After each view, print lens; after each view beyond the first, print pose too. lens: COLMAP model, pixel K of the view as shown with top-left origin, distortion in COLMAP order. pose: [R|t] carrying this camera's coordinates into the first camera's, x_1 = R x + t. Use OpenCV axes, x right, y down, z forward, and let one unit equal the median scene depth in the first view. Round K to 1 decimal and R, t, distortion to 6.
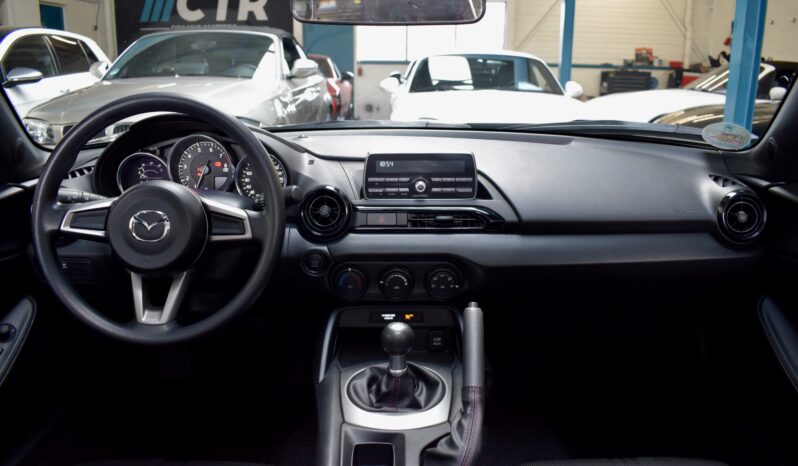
lens RADIAL K [[616.7, 0, 399.0], [0, 616.7, 233.0], [0, 0, 1]] dist [-0.110744, 0.031323]
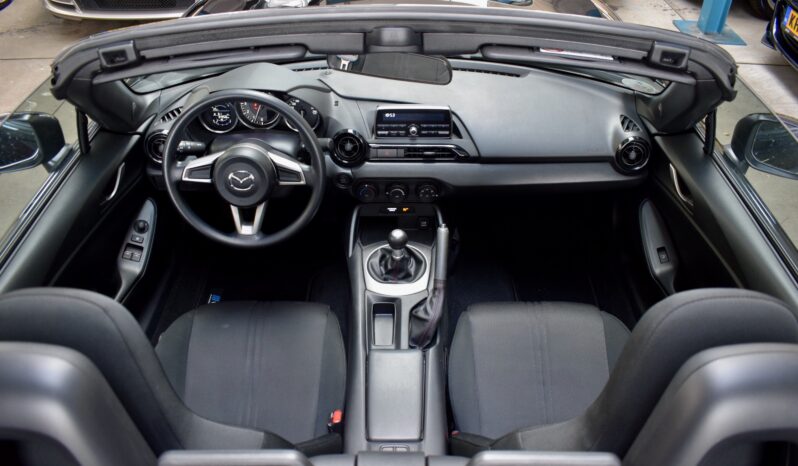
lens RADIAL K [[616.7, 0, 399.0], [0, 616.7, 233.0], [0, 0, 1]] dist [-0.110744, 0.031323]
pose [[0.999972, 0.003102, -0.006744, 0.011096], [-0.000117, 0.914977, 0.403505, -0.441324], [0.007423, -0.403493, 0.914952, -0.432781]]
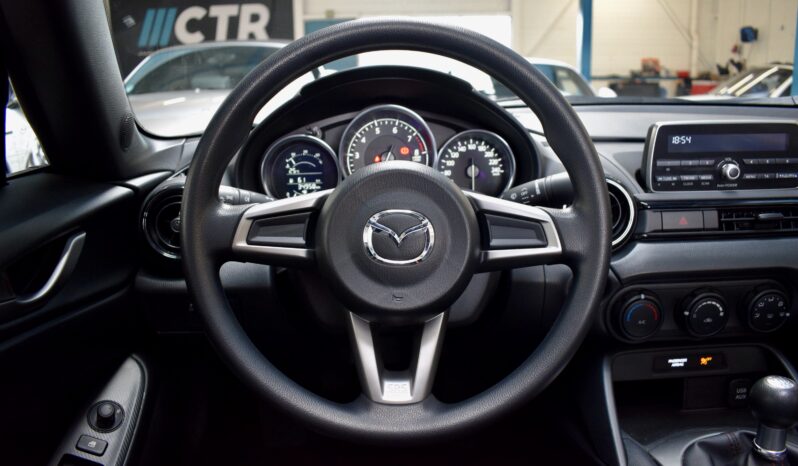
lens RADIAL K [[616.7, 0, 399.0], [0, 616.7, 233.0], [0, 0, 1]] dist [-0.110744, 0.031323]
pose [[0.999454, -0.031126, 0.011047, -0.345836], [0.031490, 0.998909, -0.034473, 0.004412], [-0.009962, 0.034802, 0.999345, 0.336780]]
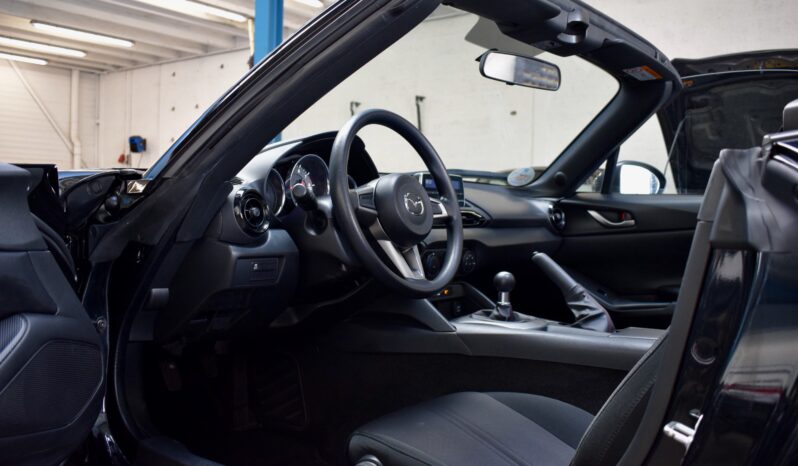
lens RADIAL K [[774.3, 0, 399.0], [0, 774.3, 233.0], [0, 0, 1]] dist [-0.121398, -0.003565]
pose [[0.606299, -0.016953, 0.795056, -1.478027], [0.192450, 0.973183, -0.126009, 0.213358], [-0.771599, 0.229408, 0.593302, 0.024661]]
